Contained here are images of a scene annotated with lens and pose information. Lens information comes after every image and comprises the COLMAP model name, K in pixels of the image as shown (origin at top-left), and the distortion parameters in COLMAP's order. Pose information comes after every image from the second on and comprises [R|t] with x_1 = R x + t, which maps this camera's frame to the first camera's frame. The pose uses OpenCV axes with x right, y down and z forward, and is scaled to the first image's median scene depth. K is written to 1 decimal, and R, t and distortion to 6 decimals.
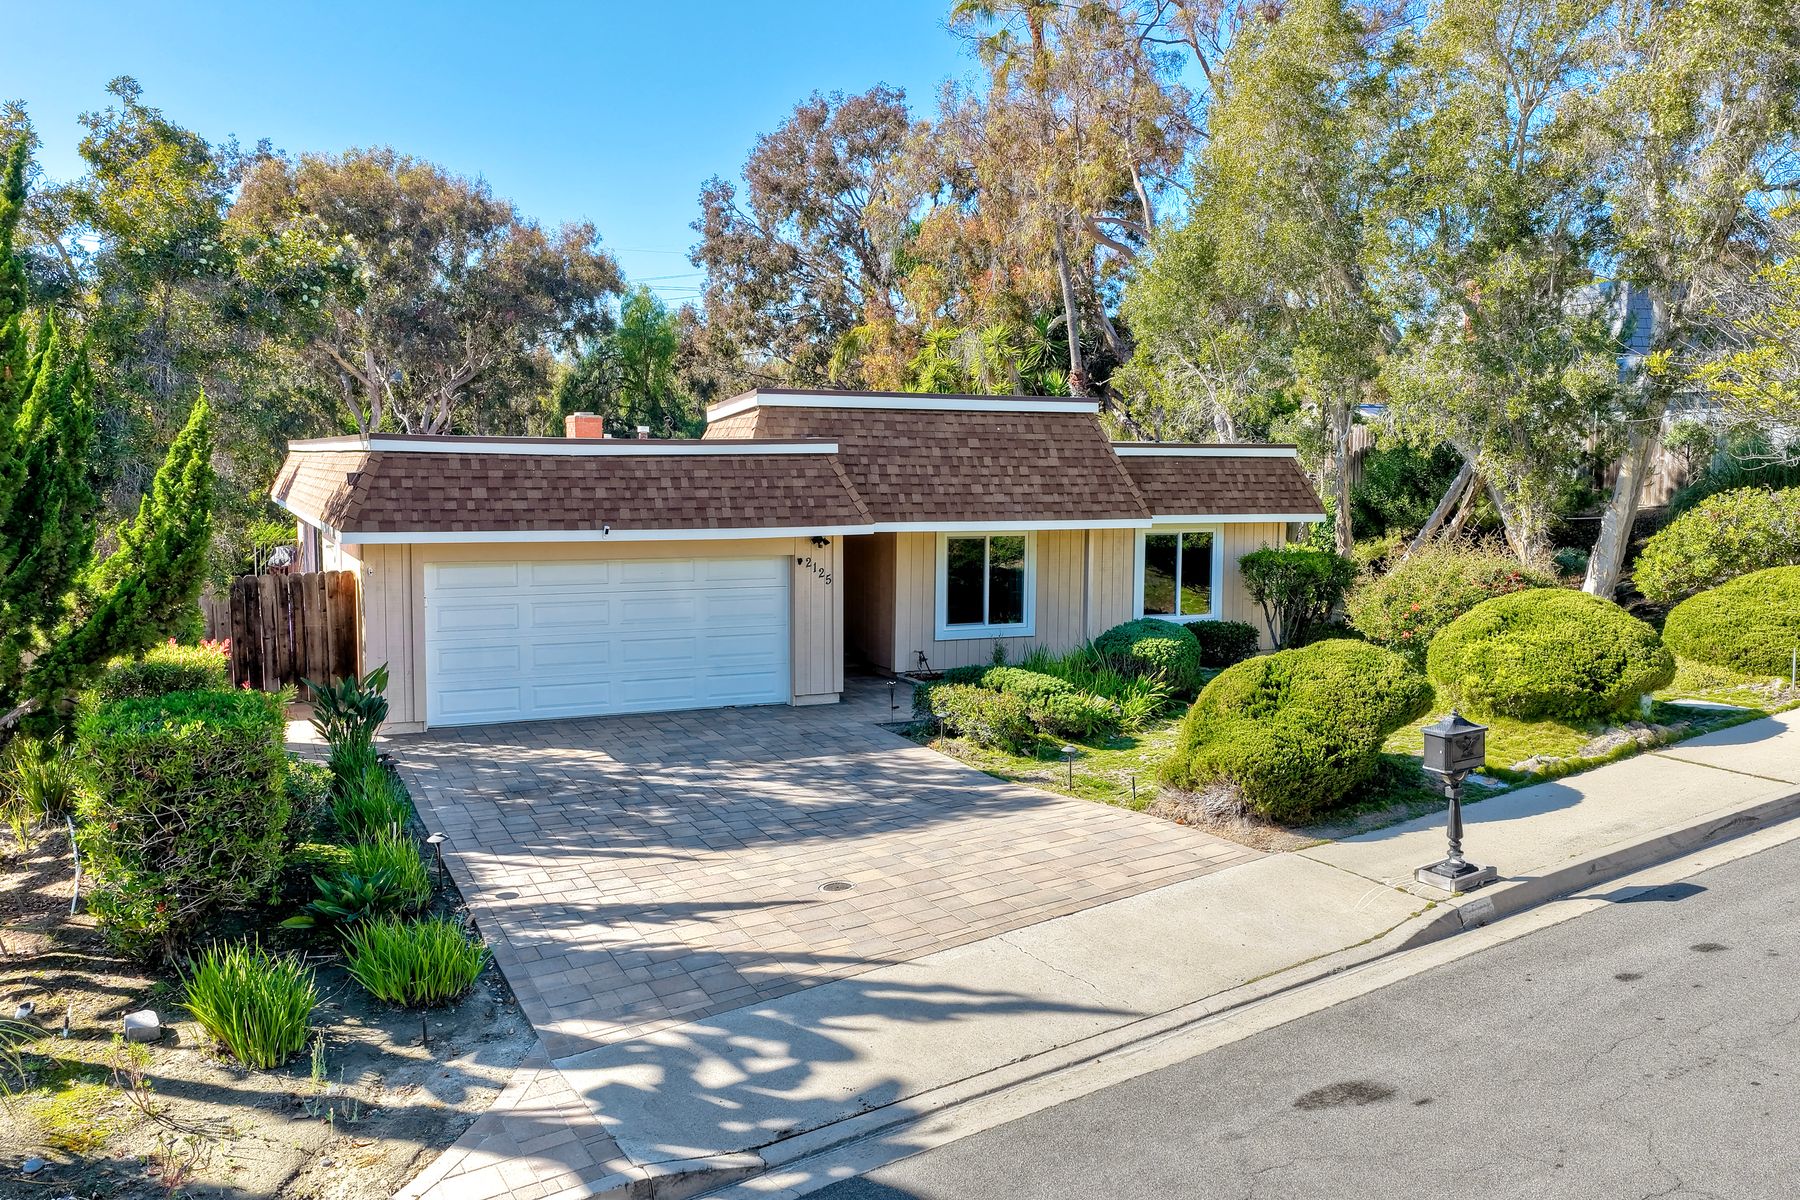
lens RADIAL K [[1486.4, 0, 900.0], [0, 1486.4, 600.0], [0, 0, 1]] dist [-0.014009, 0.038685]
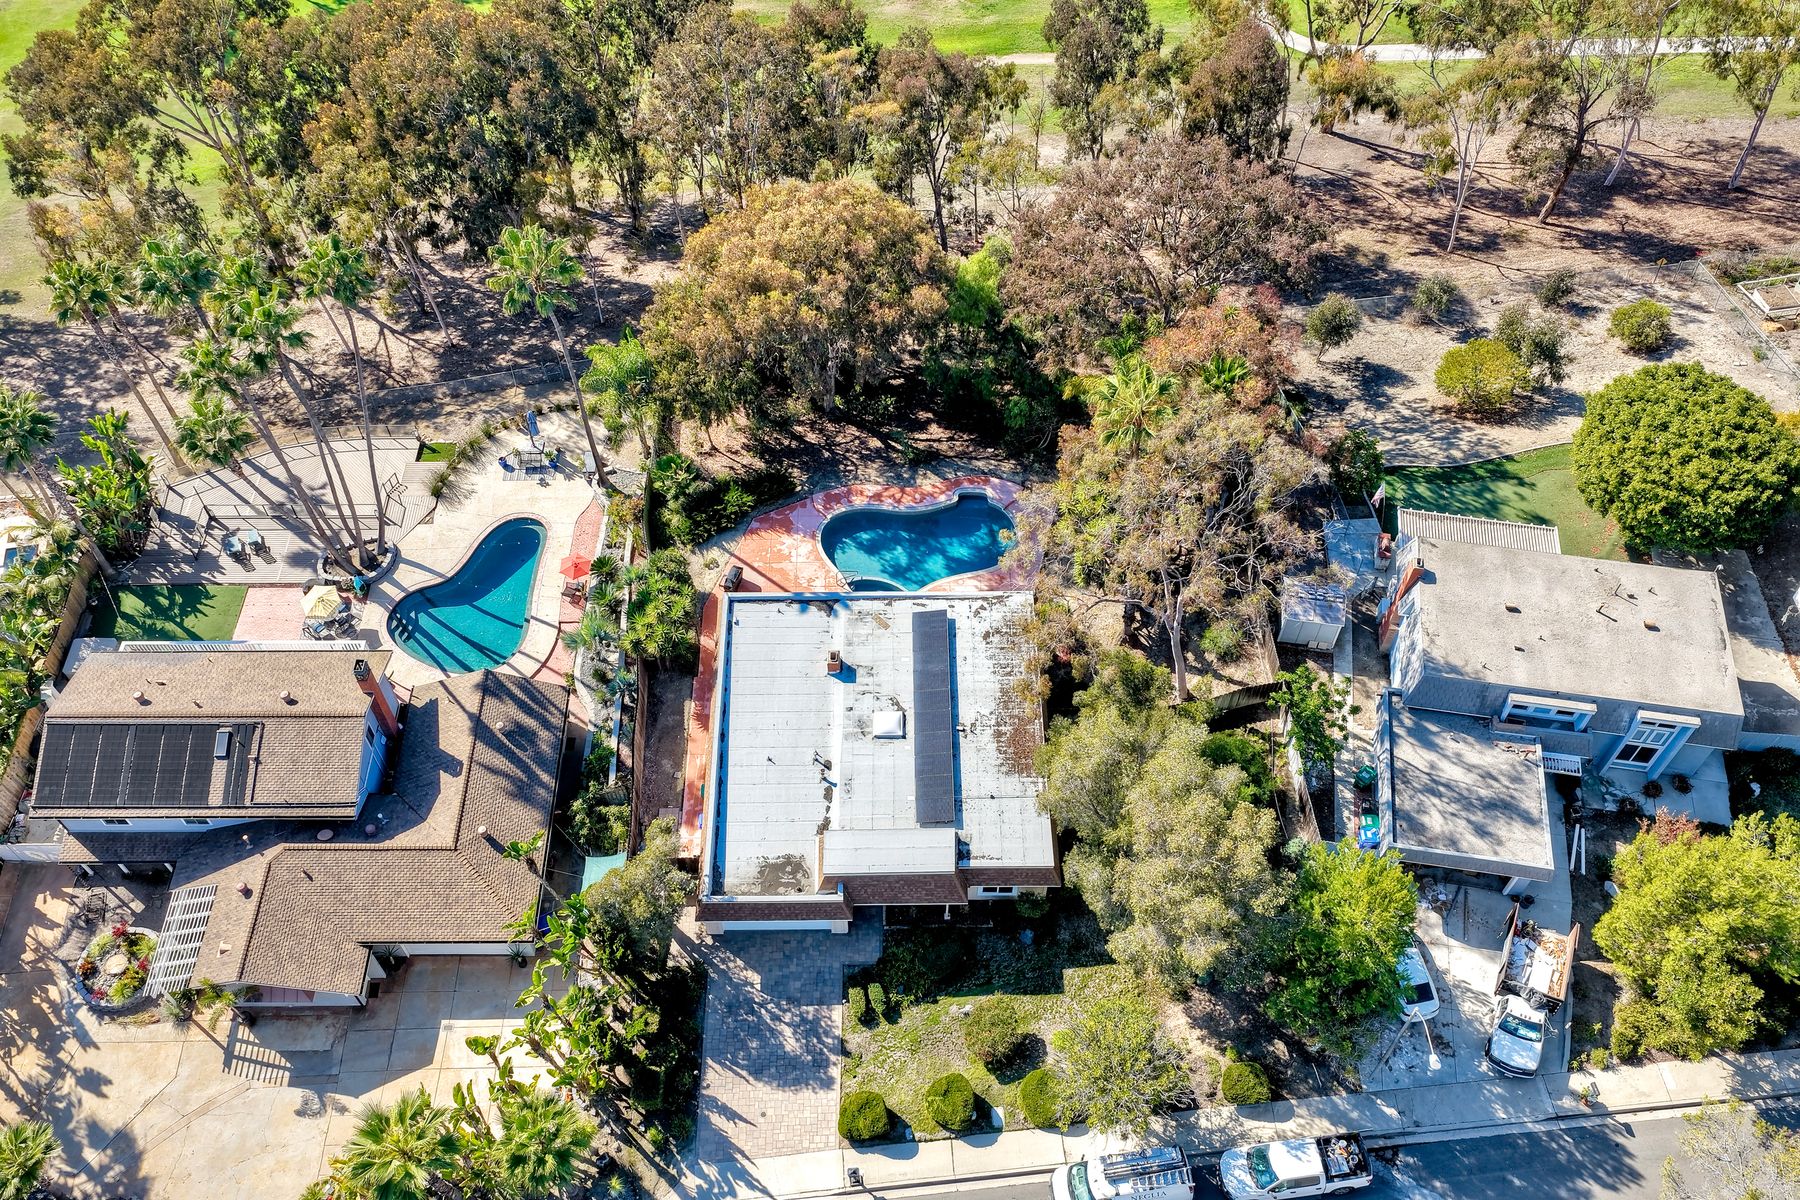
lens RADIAL K [[1517.7, 0, 892.2], [0, 1517.7, 602.3], [0, 0, 1]] dist [-0.002779, 0.008936]
pose [[0.908363, 0.337761, -0.246567, 0.979906], [-0.038522, 0.654691, 0.754915, -4.584654], [0.416405, -0.676238, 0.607707, -0.744301]]
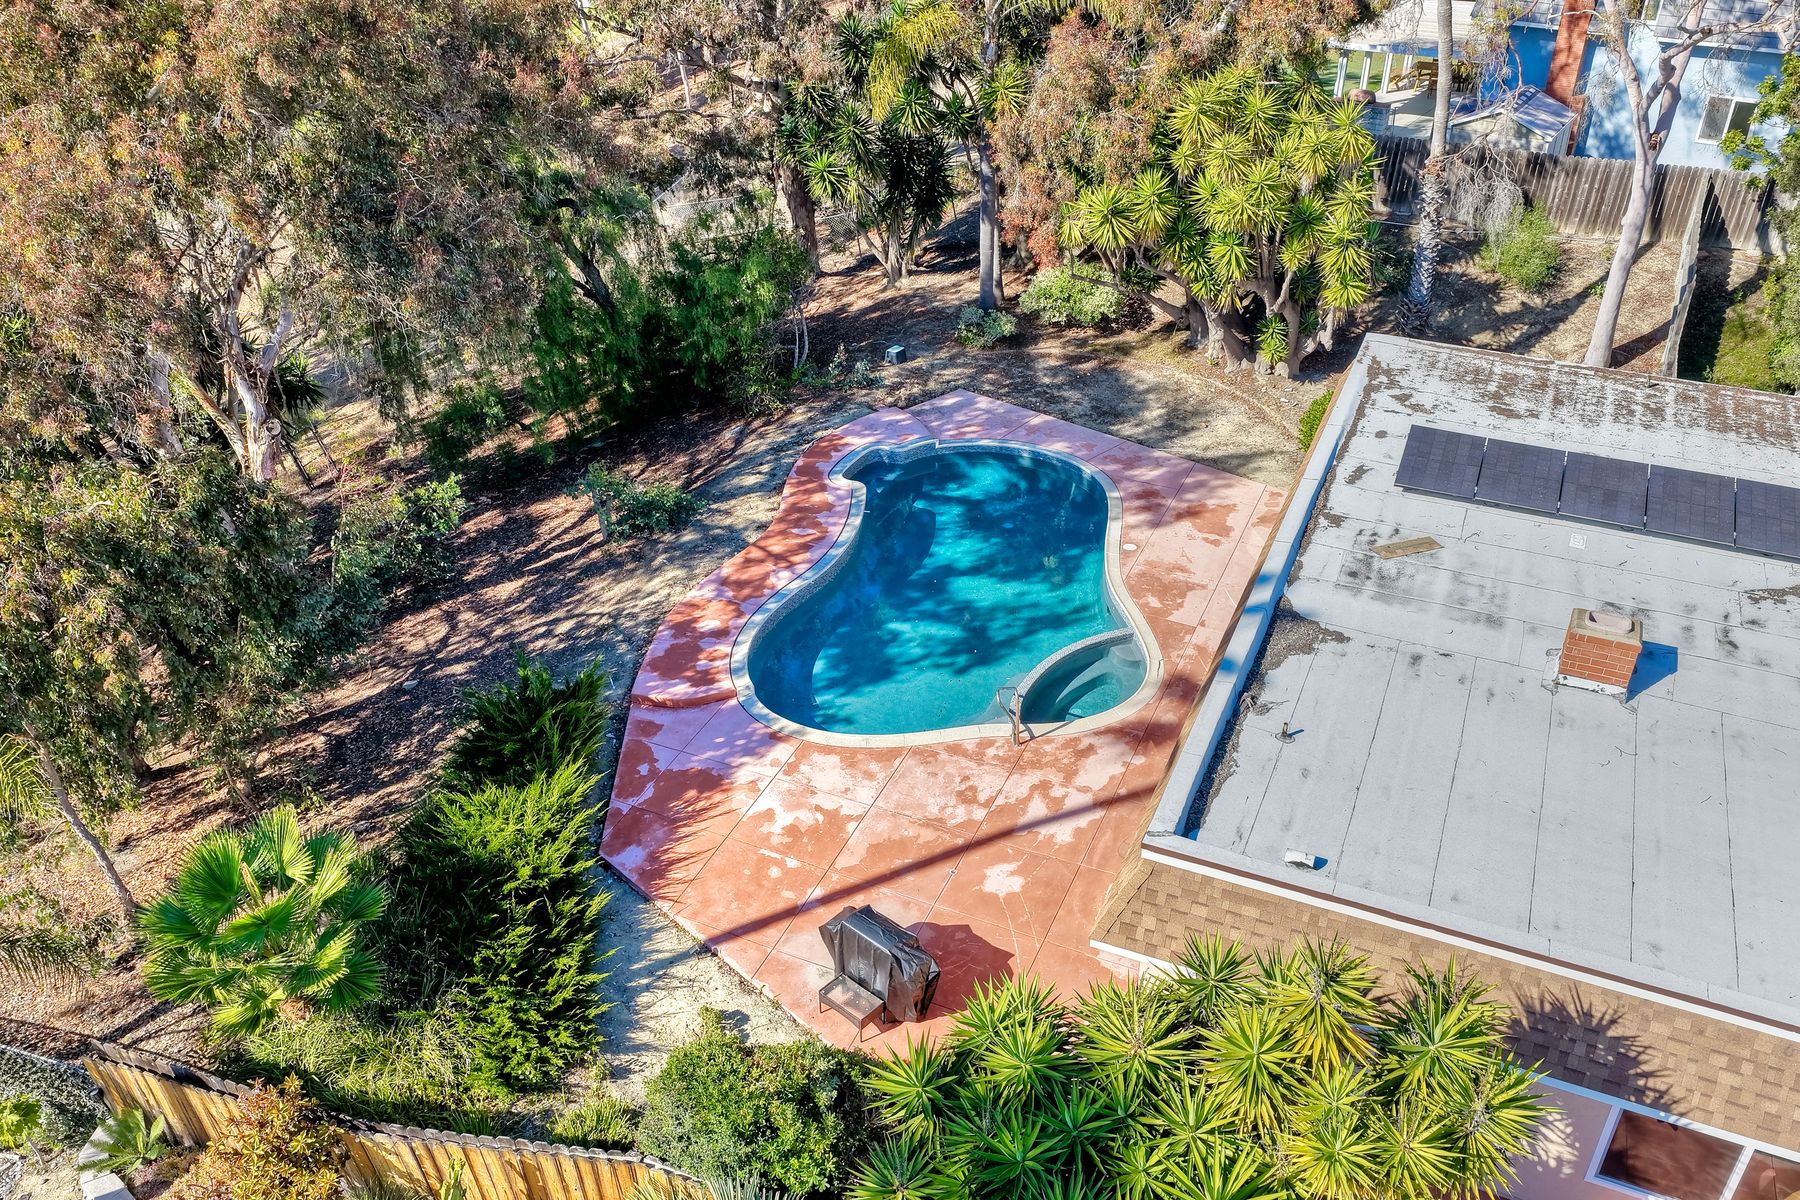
lens RADIAL K [[1486.4, 0, 900.0], [0, 1486.4, 600.0], [0, 0, 1]] dist [-0.014009, 0.038685]
pose [[0.749965, -0.352860, 0.559502, -1.771369], [0.055071, 0.876208, 0.478777, -0.999350], [-0.659181, -0.328253, 0.676557, 1.891364]]
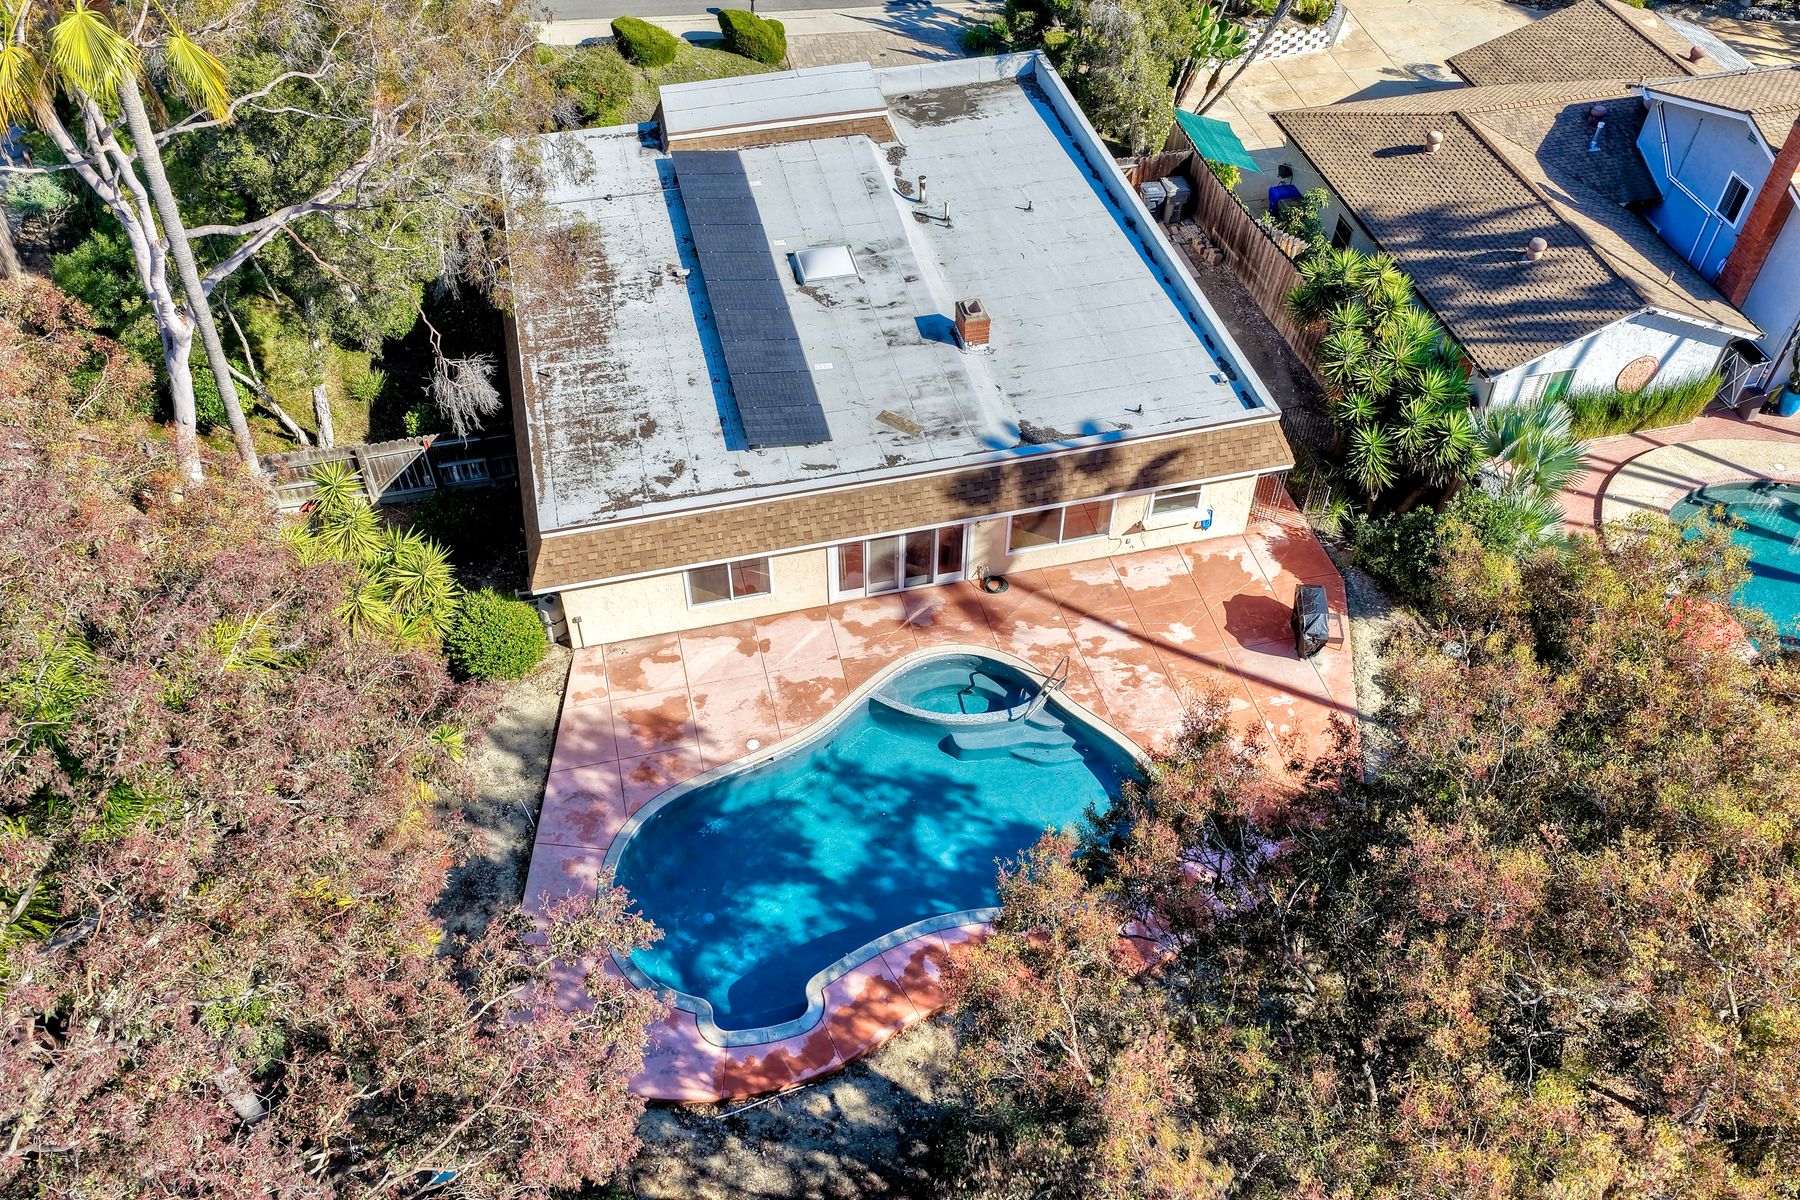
lens RADIAL K [[1493.9, 0, 886.3], [0, 1493.9, 592.1], [0, 0, 1]] dist [-0.002957, 0.011569]
pose [[-0.979396, -0.151152, 0.133931, -0.772624], [0.010132, 0.625572, 0.780101, -1.942297], [-0.201697, 0.765384, -0.611151, 4.313614]]
